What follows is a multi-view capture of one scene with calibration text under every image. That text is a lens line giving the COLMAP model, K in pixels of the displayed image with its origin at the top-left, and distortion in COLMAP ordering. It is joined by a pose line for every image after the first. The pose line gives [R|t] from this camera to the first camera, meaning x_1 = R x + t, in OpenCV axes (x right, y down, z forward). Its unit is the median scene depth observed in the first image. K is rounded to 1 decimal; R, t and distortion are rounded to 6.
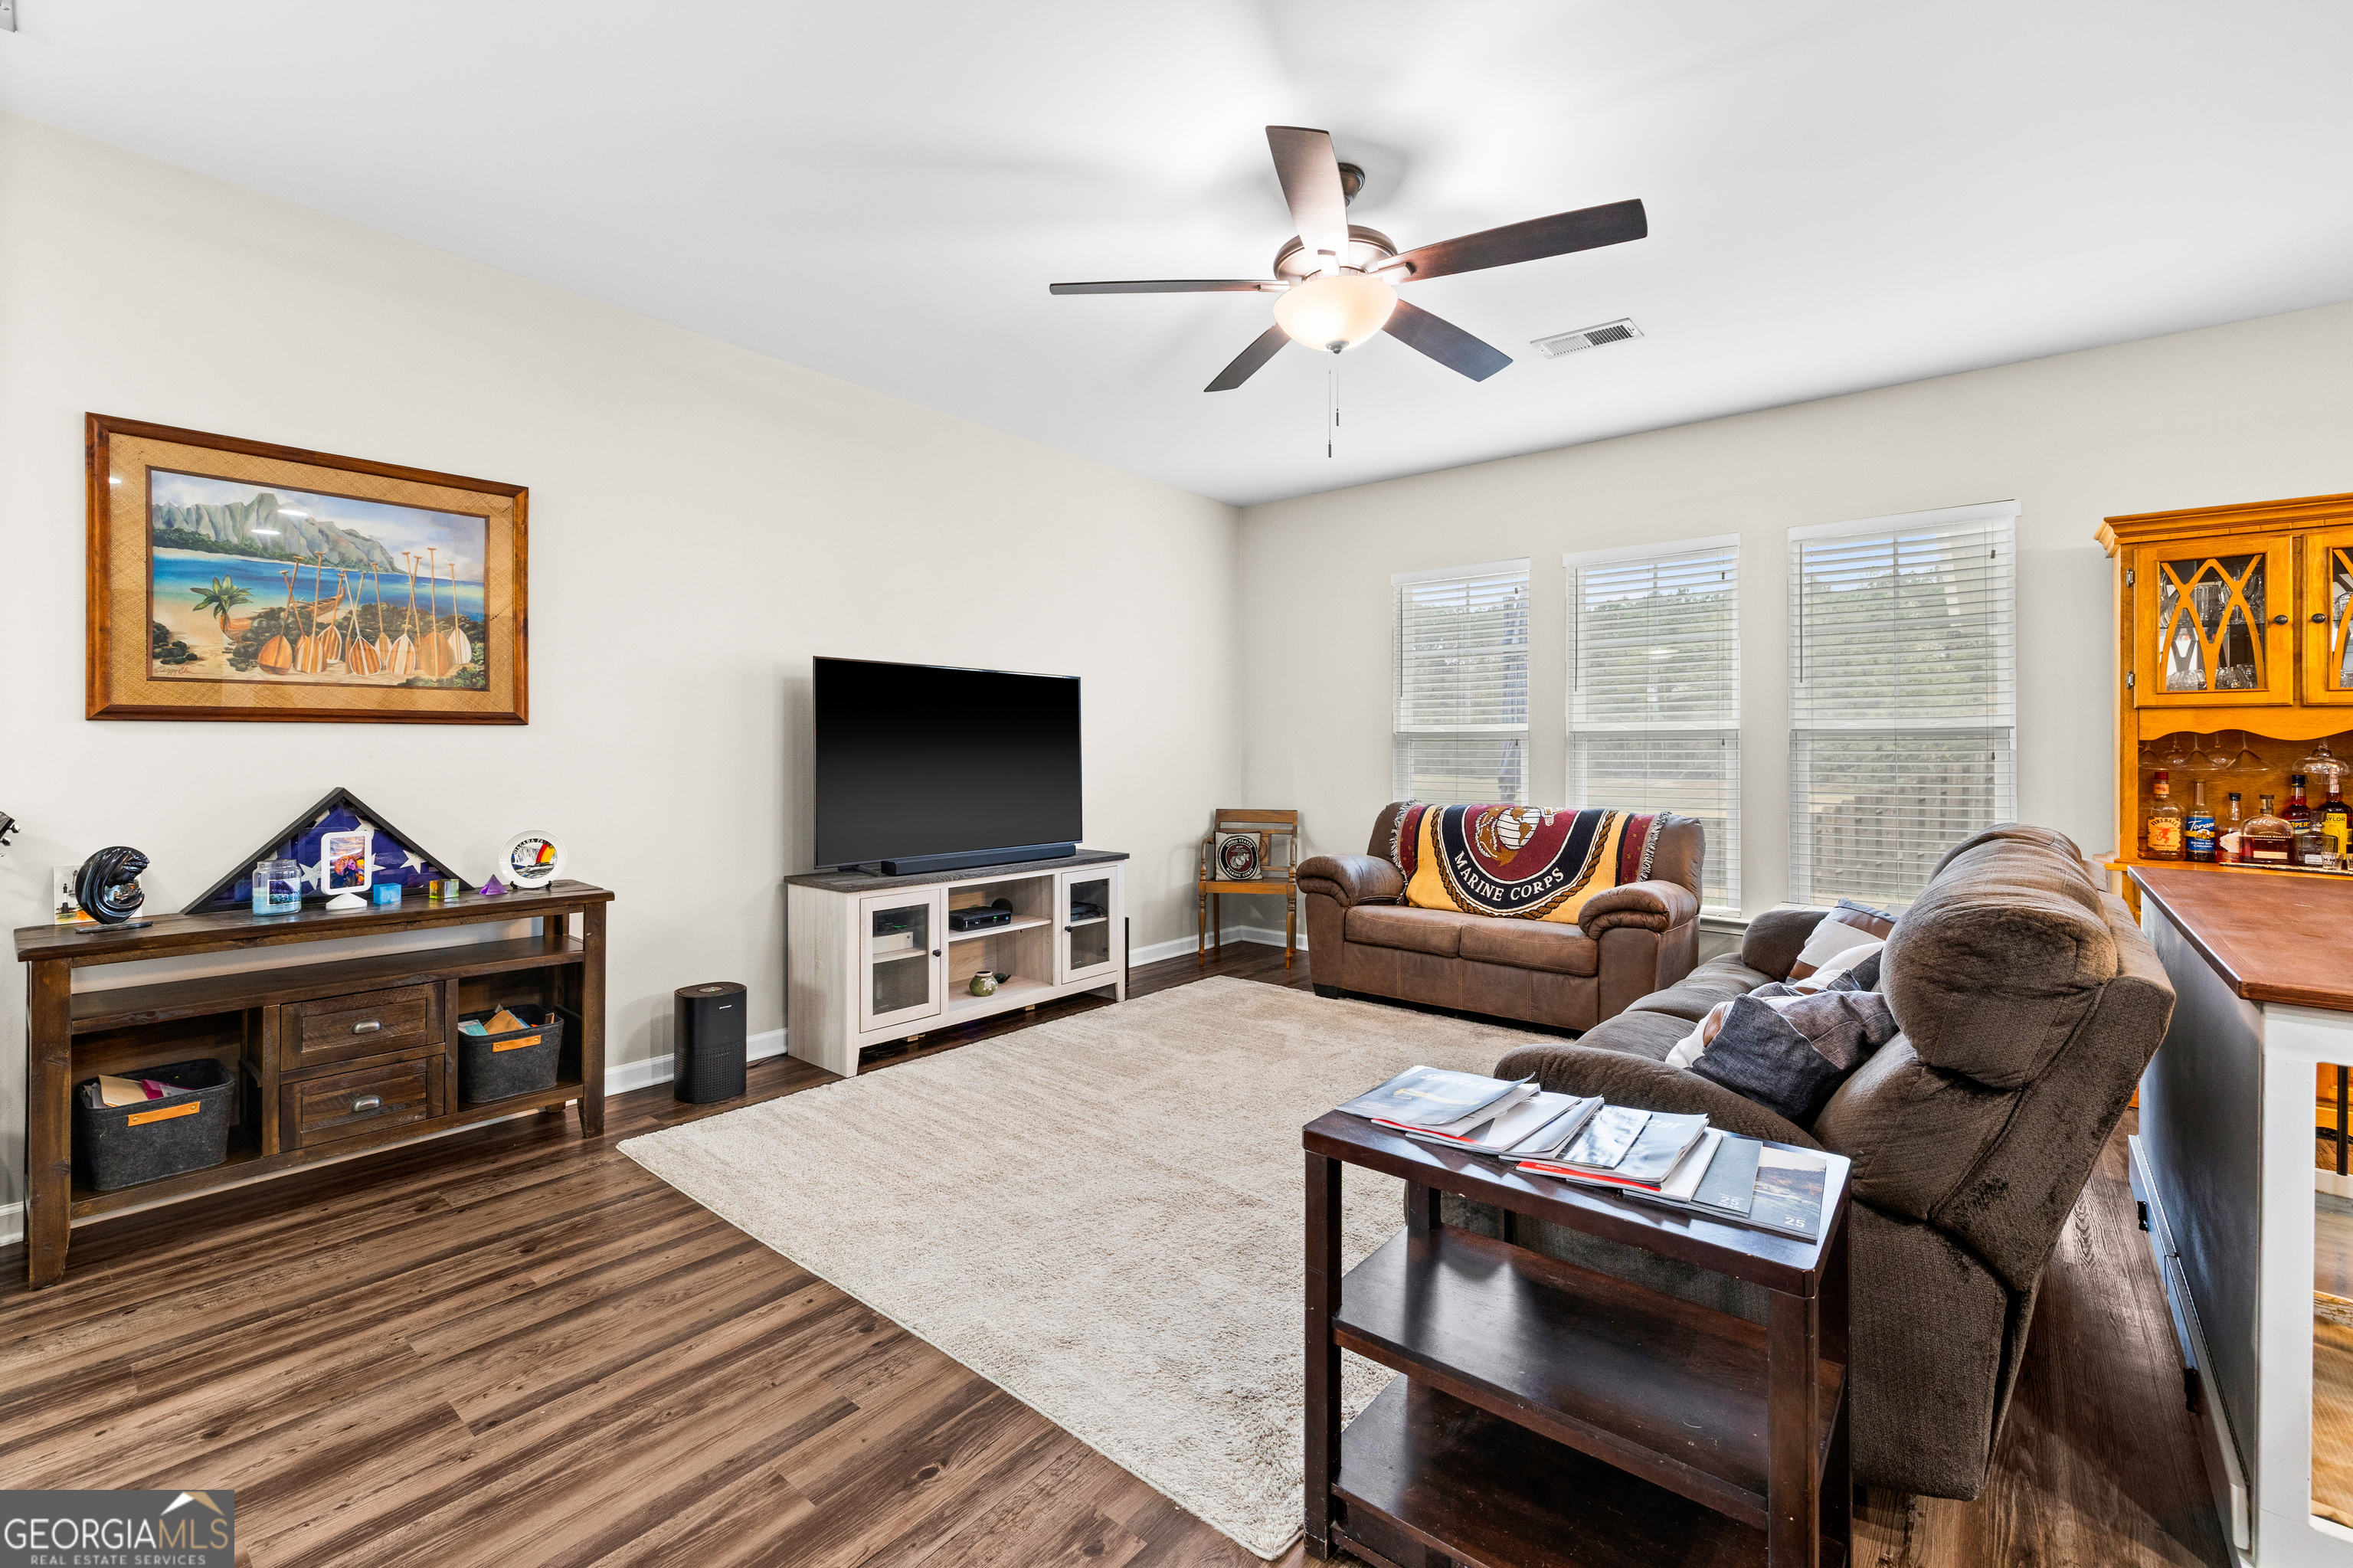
lens RADIAL K [[1001.4, 0, 1171.3], [0, 1001.4, 745.4], [0, 0, 1]] dist [0.002302, 0.000033]
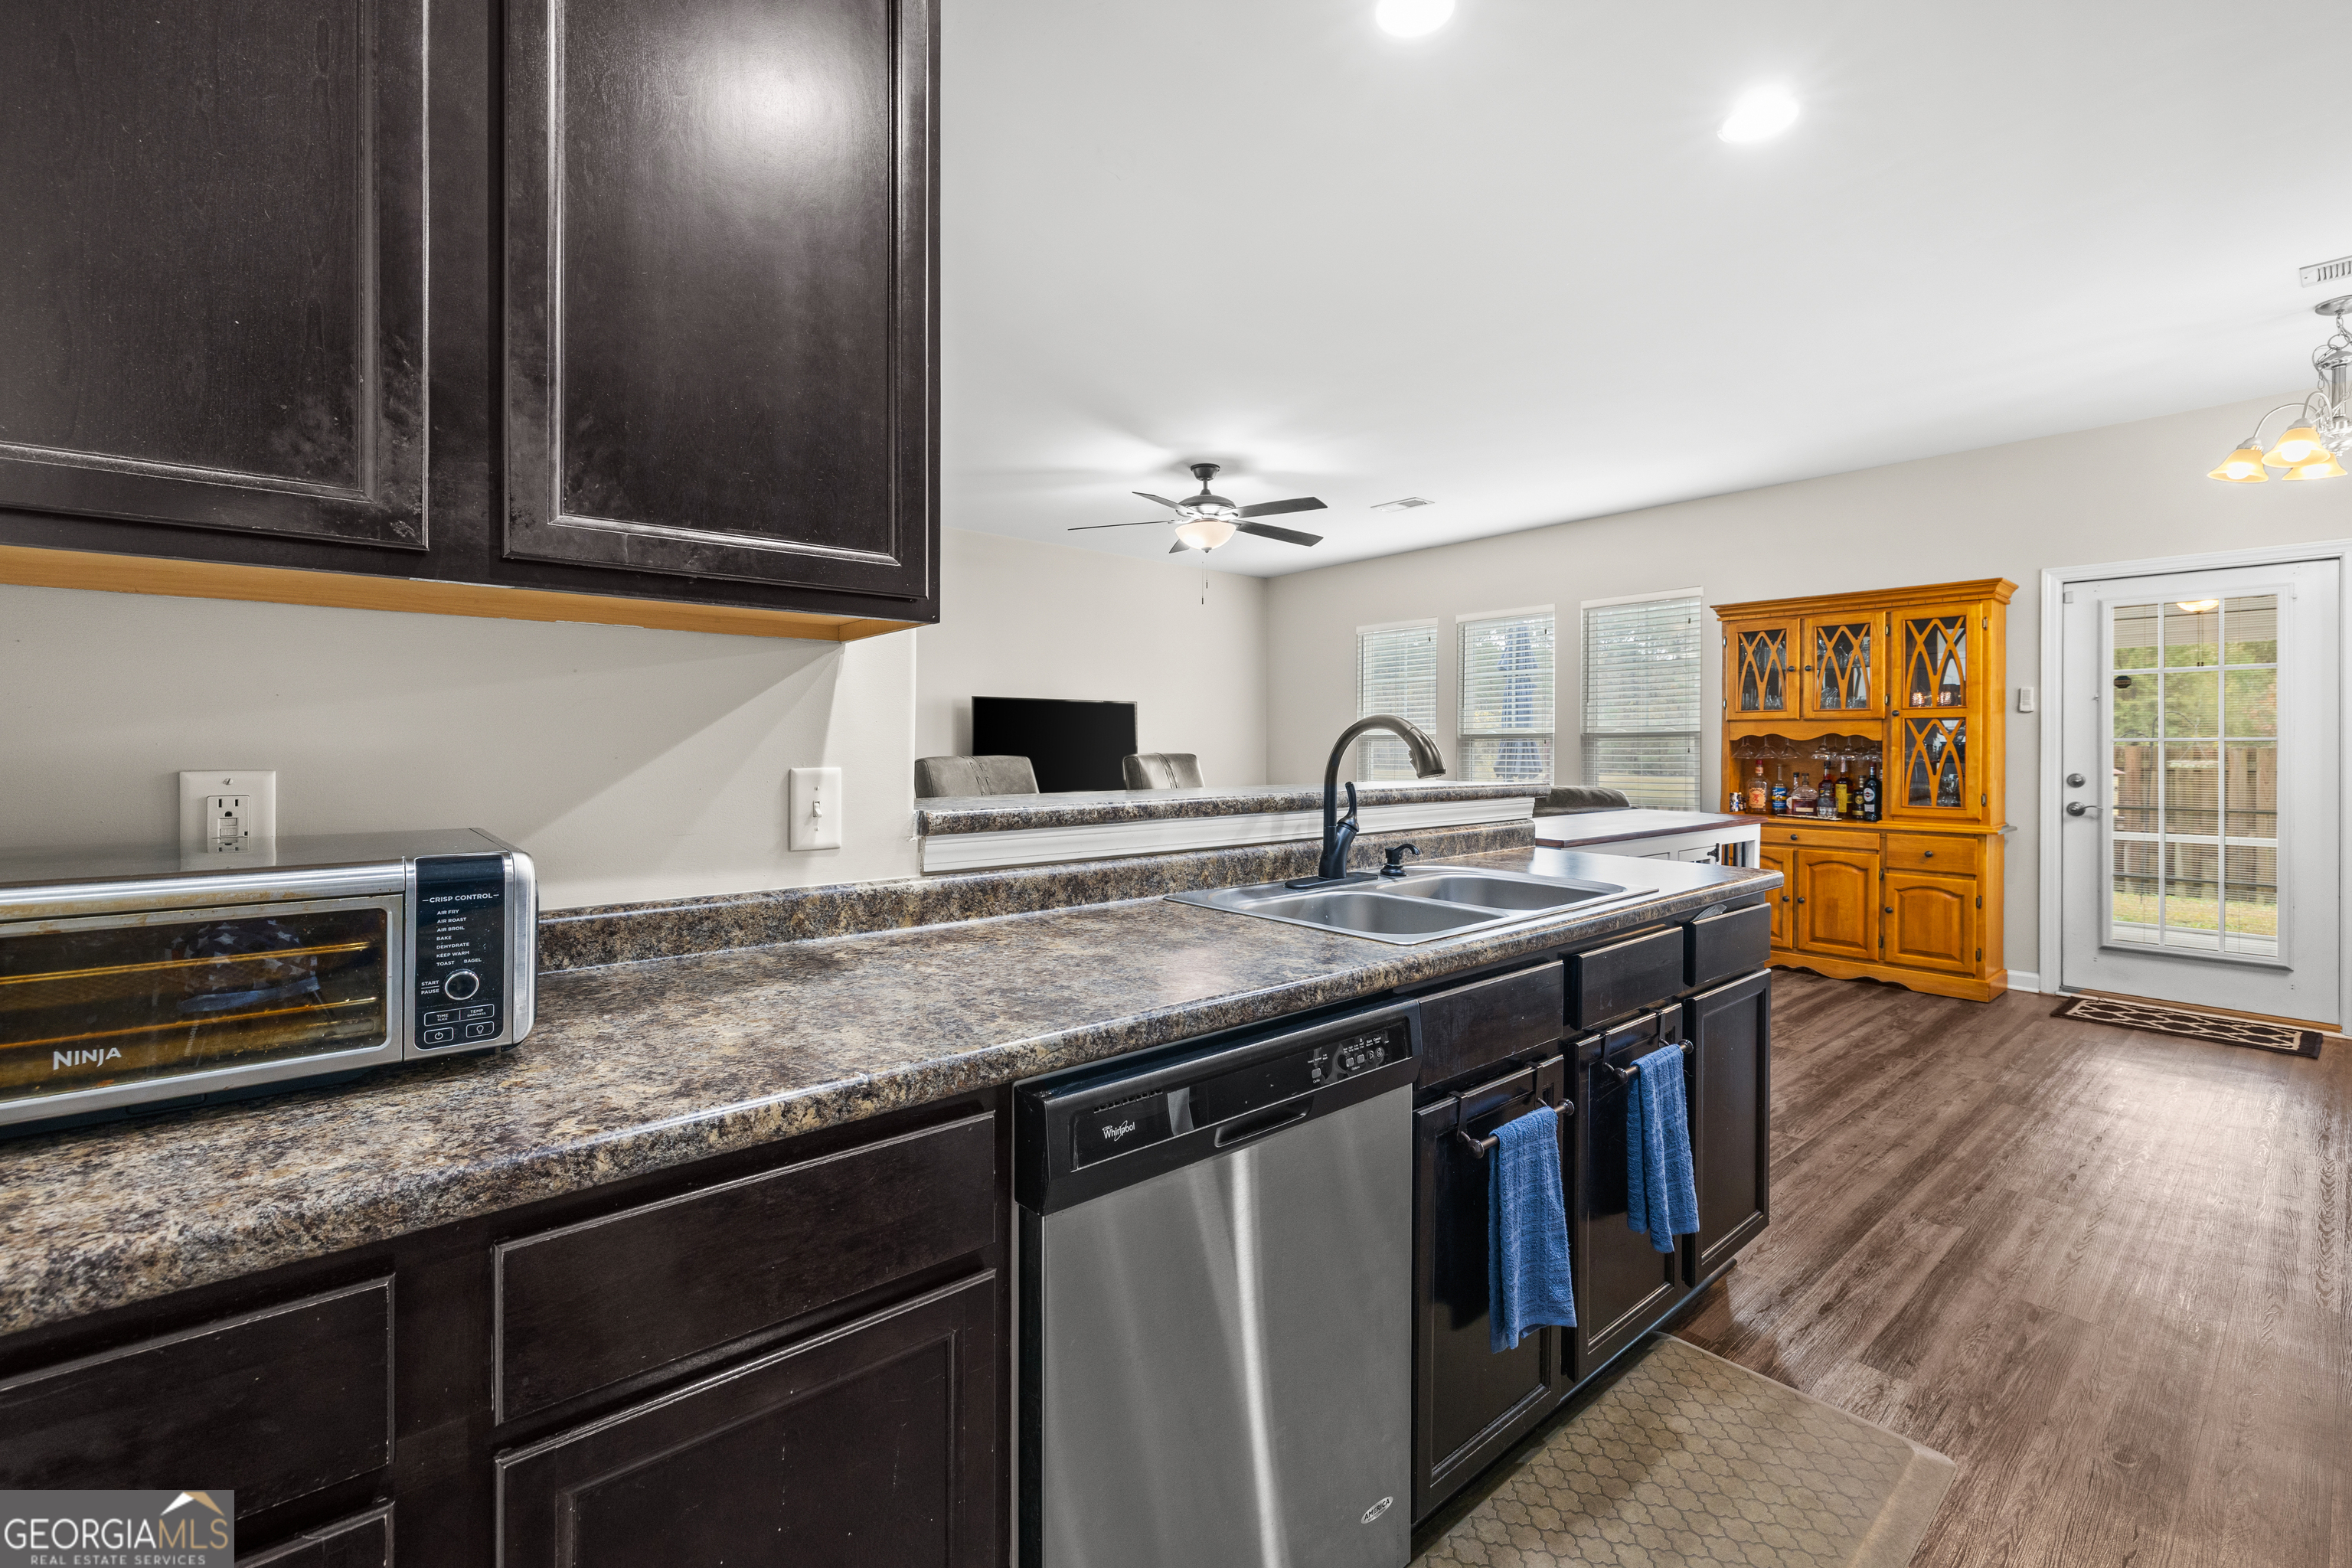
lens RADIAL K [[954.4, 0, 1171.0], [0, 954.4, 745.0], [0, 0, 1]] dist [-0.002926, -0.000321]
pose [[0.982592, 0.001410, -0.185771, 0.400157], [-0.000656, 0.999991, 0.004120, -0.003101], [0.185775, -0.003926, 0.982584, -0.820428]]
